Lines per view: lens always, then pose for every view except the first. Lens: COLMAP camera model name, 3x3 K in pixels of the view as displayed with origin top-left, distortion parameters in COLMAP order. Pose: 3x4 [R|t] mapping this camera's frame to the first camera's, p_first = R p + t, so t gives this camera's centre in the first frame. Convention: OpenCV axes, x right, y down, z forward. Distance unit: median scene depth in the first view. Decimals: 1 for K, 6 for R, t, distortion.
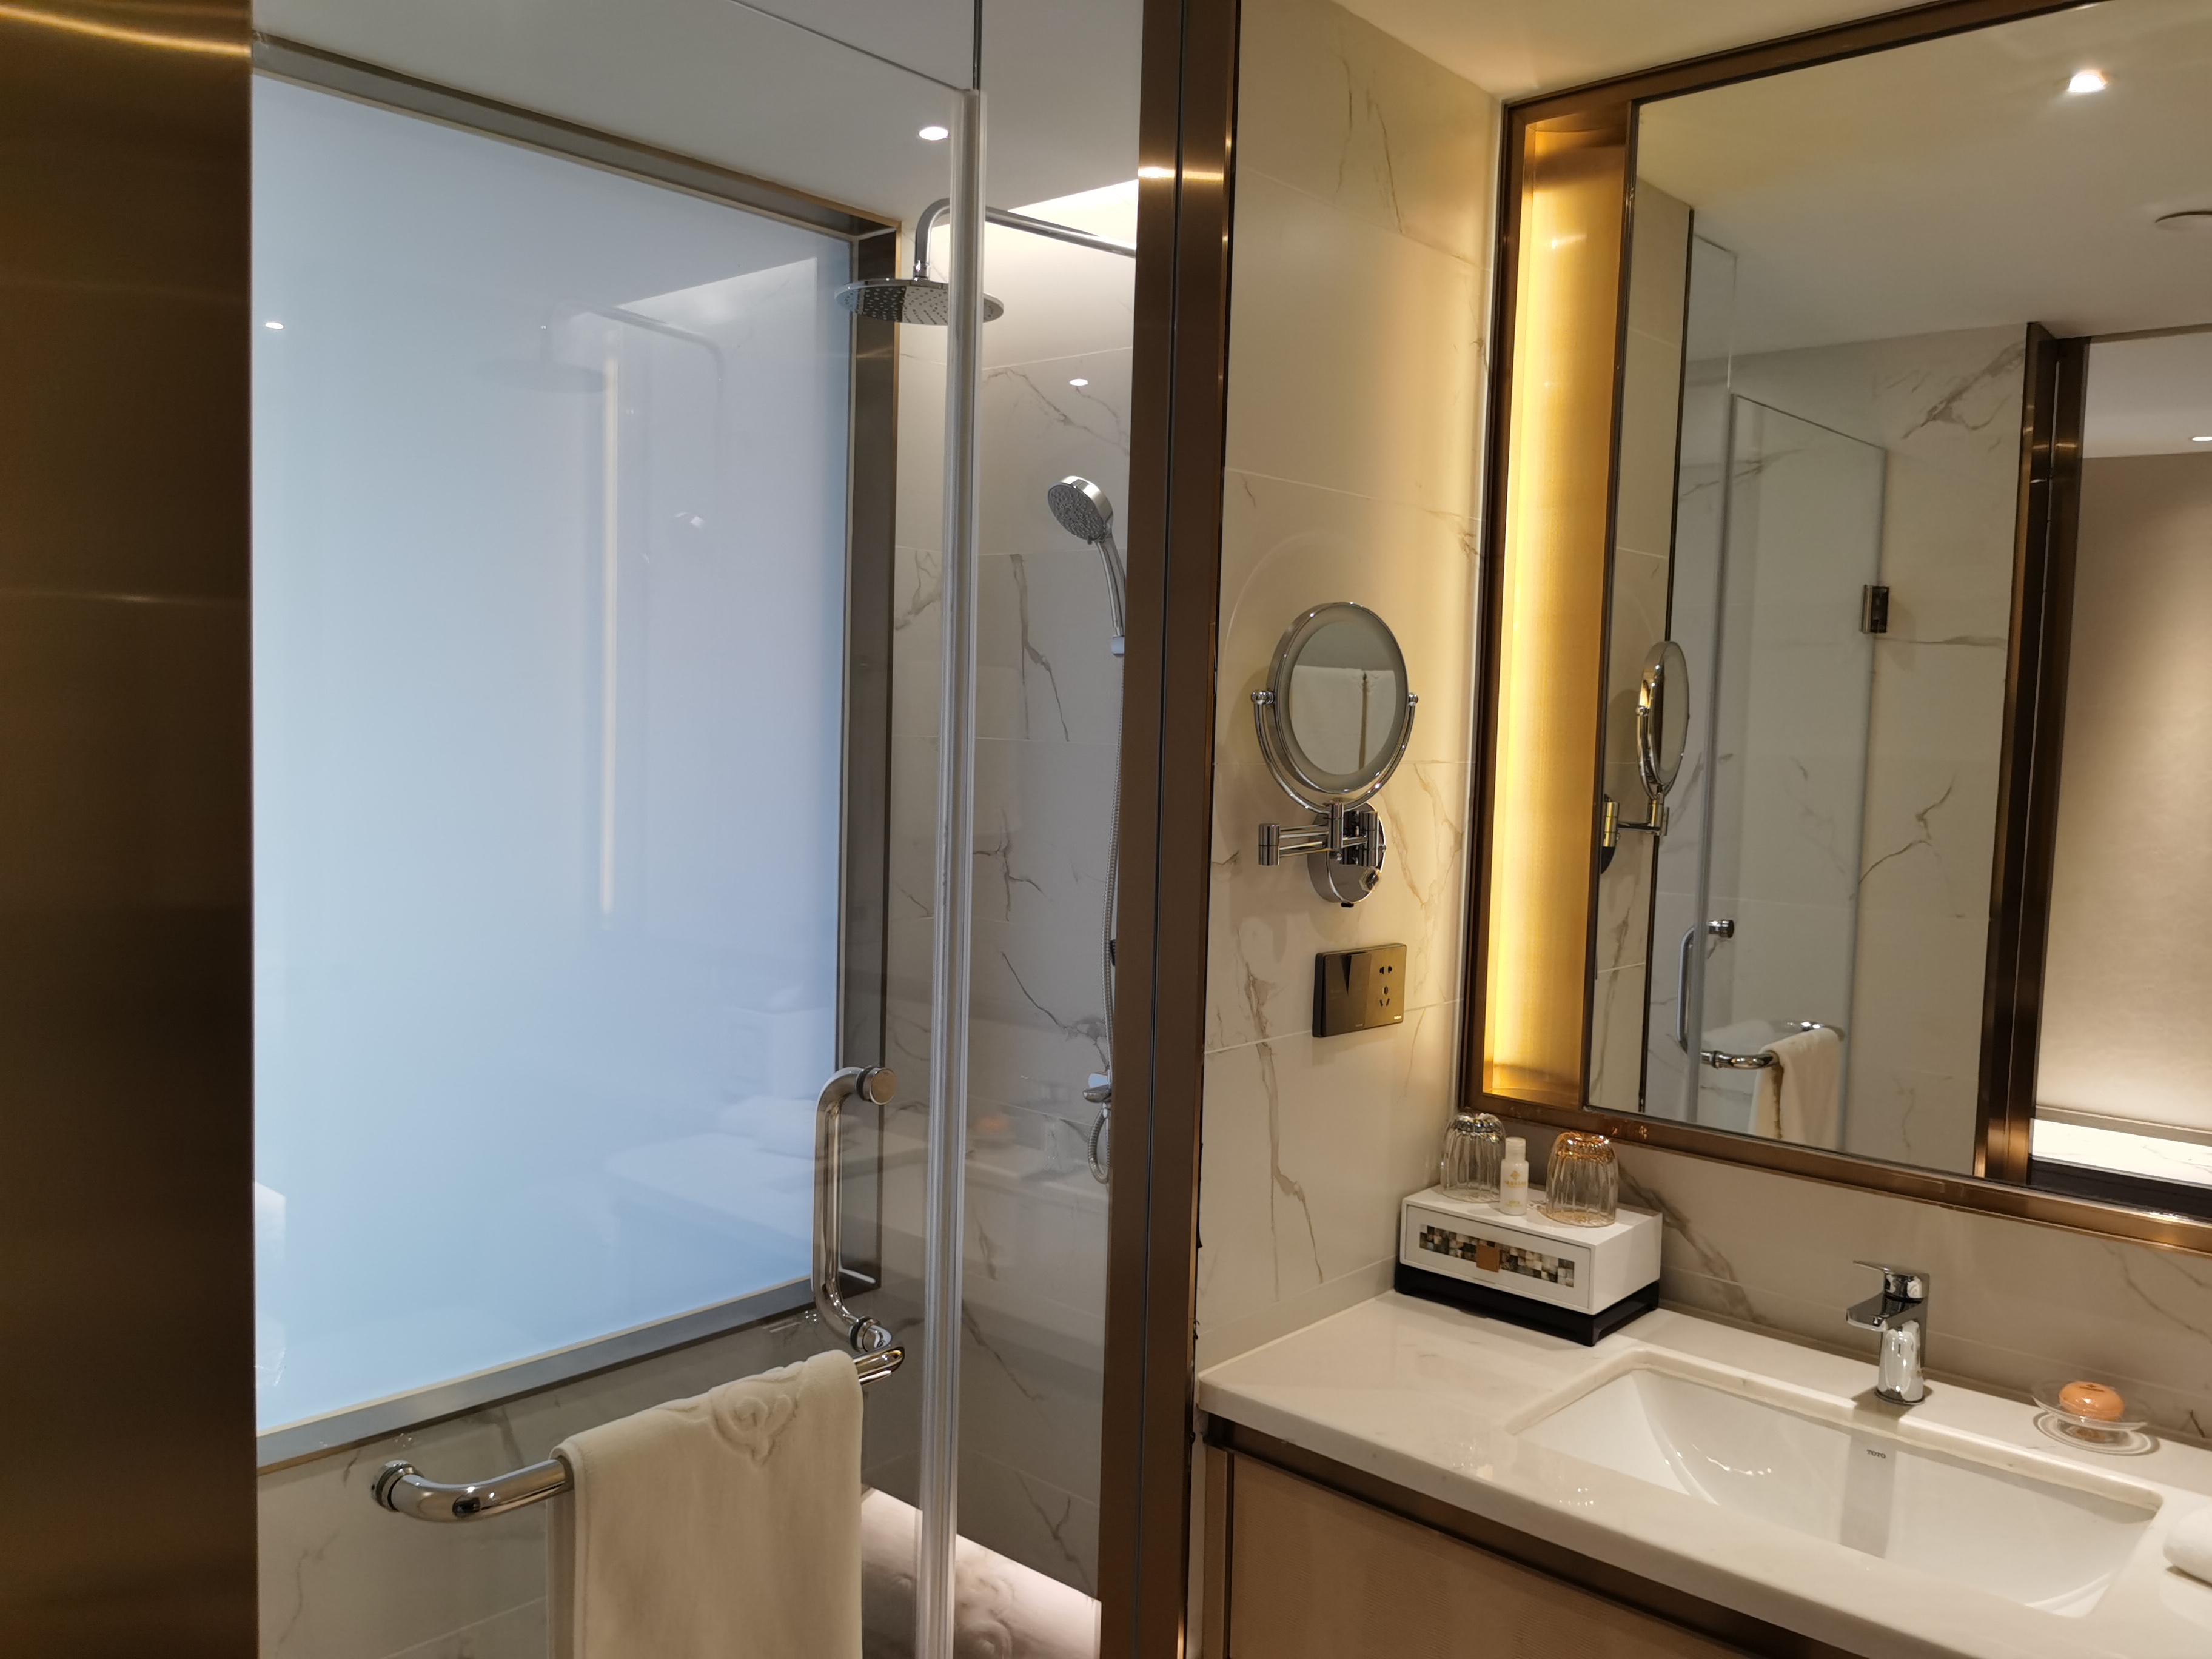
lens RADIAL K [[1738.5, 0, 1106.0], [0, 1738.5, 829.5], [0, 0, 1]] dist [0.067210, -0.108358]
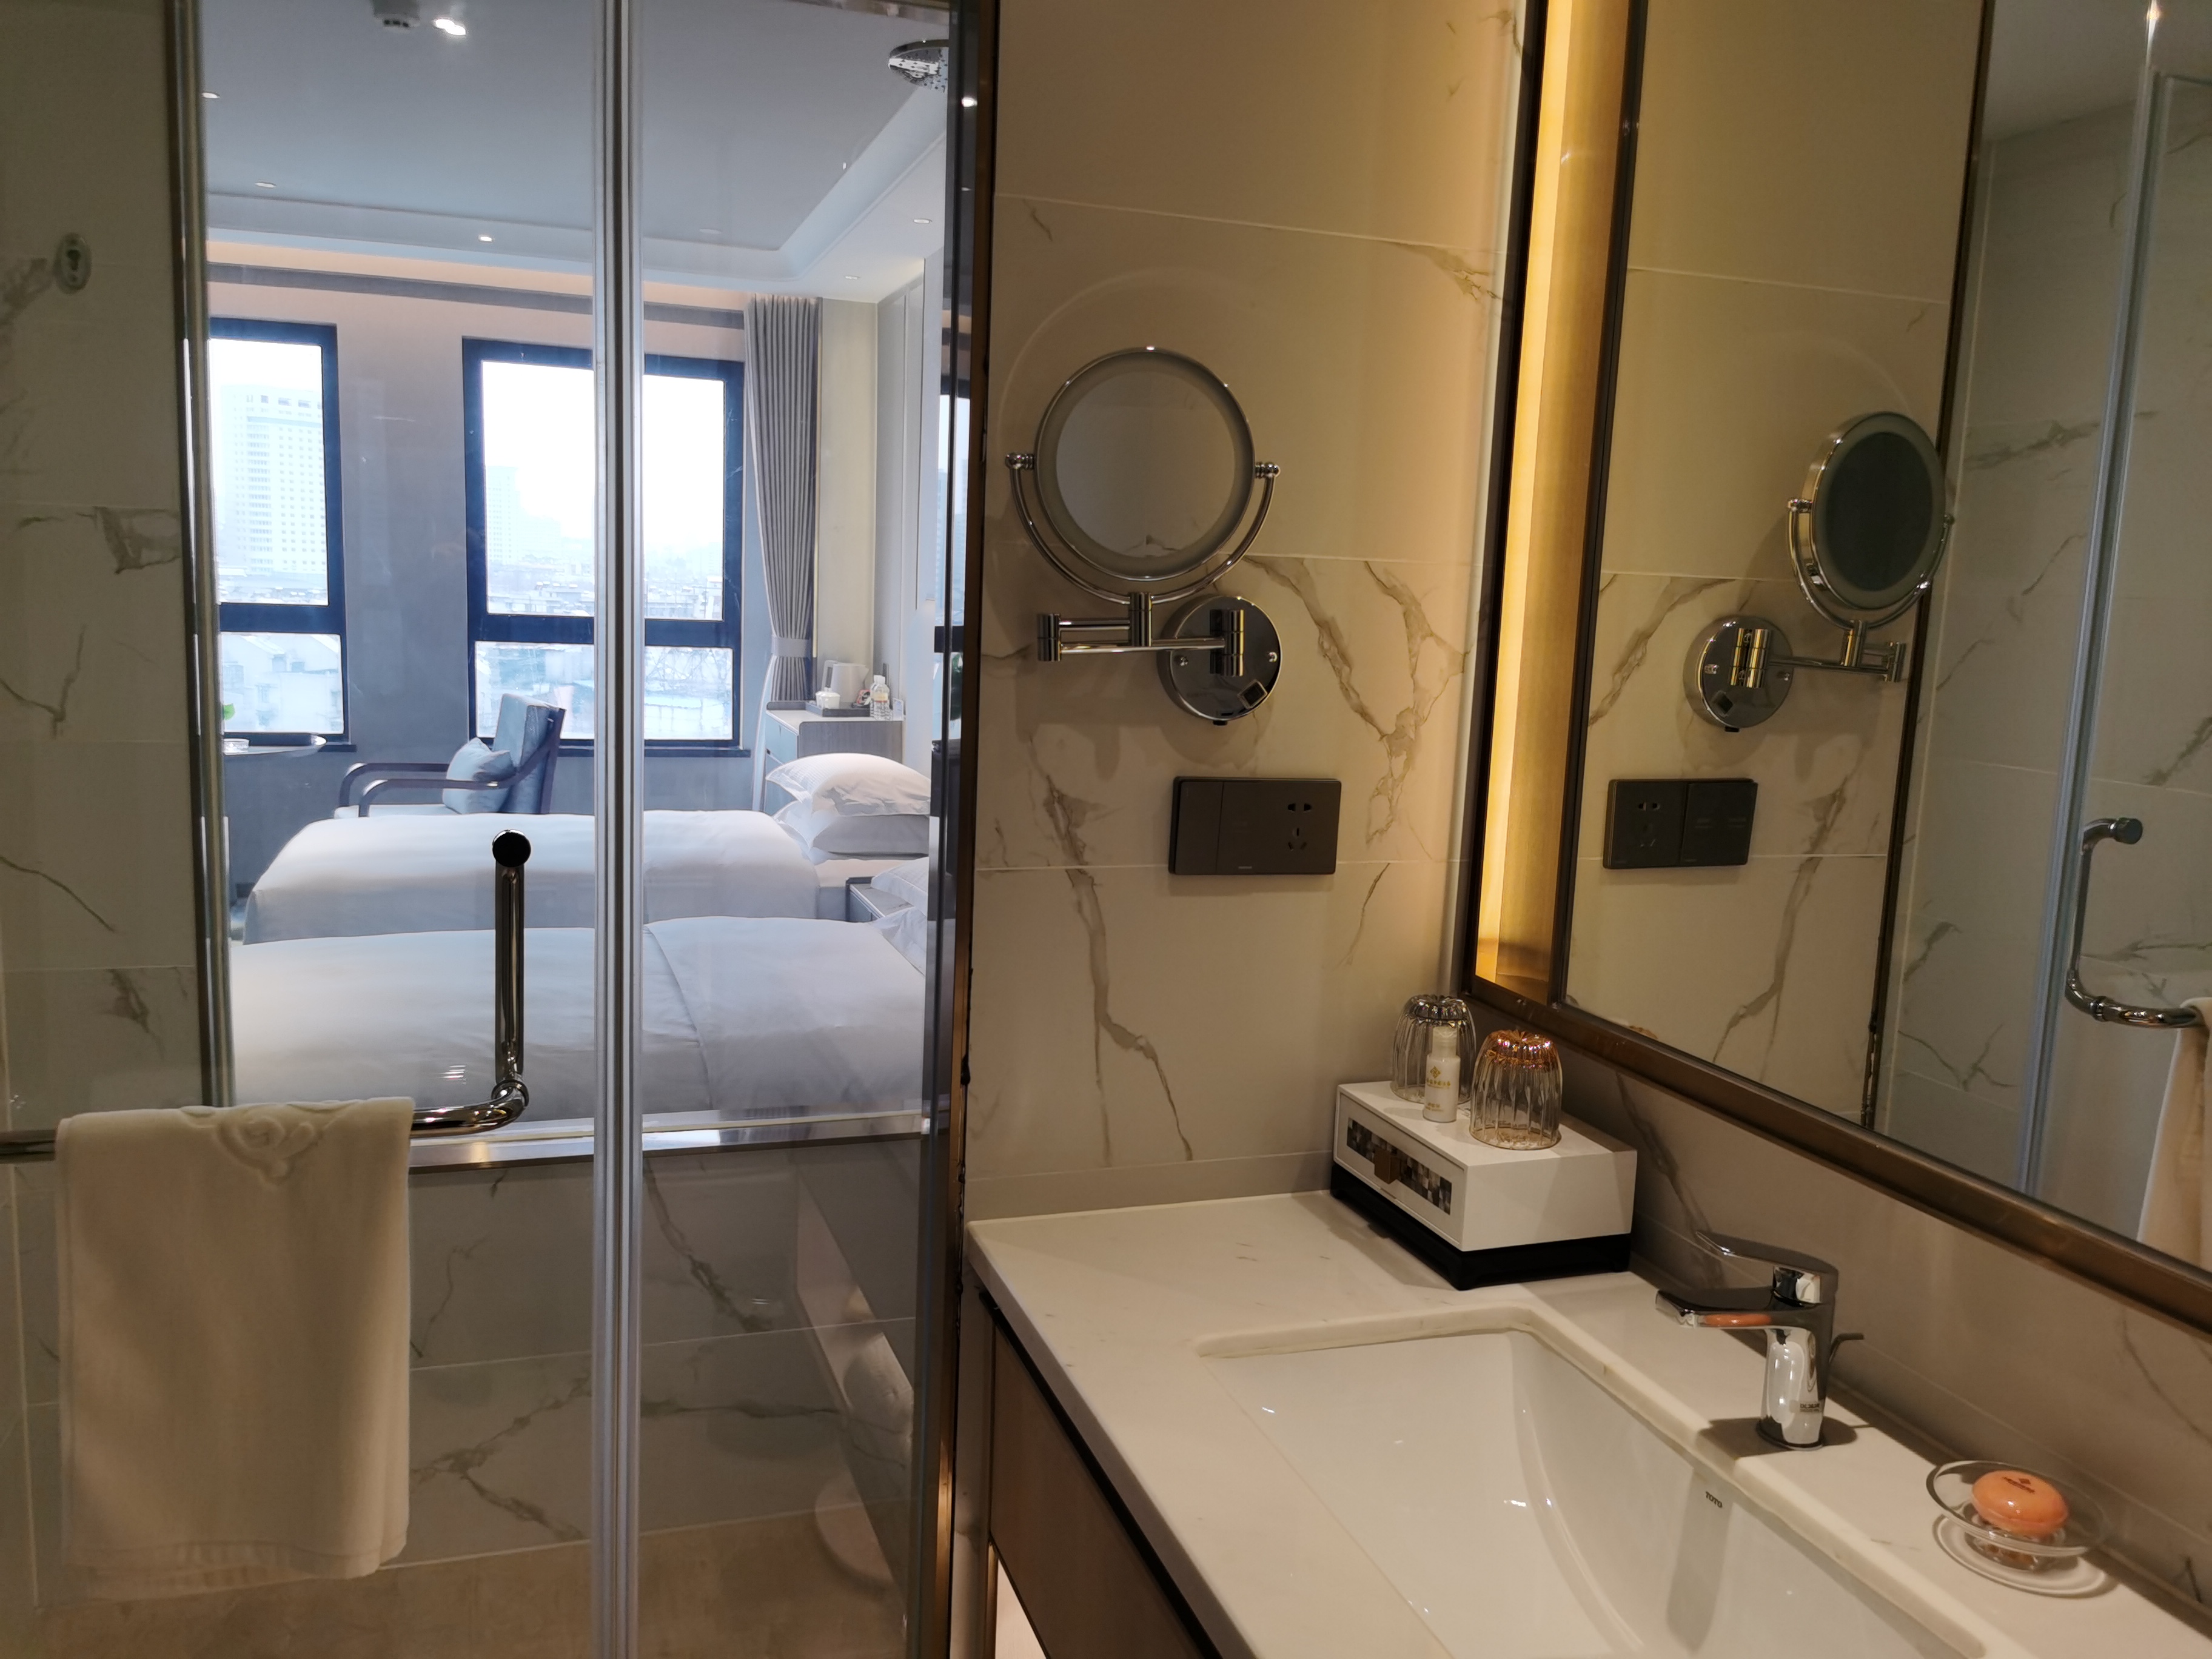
lens RADIAL K [[1742.3, 0, 1139.7], [0, 1742.3, 834.7], [0, 0, 1]] dist [0.055667, -0.090917]
pose [[0.872528, 0.078473, -0.482220, 0.519365], [-0.050102, 0.996184, 0.071459, 0.039477], [0.485988, -0.038190, 0.873131, 0.243412]]
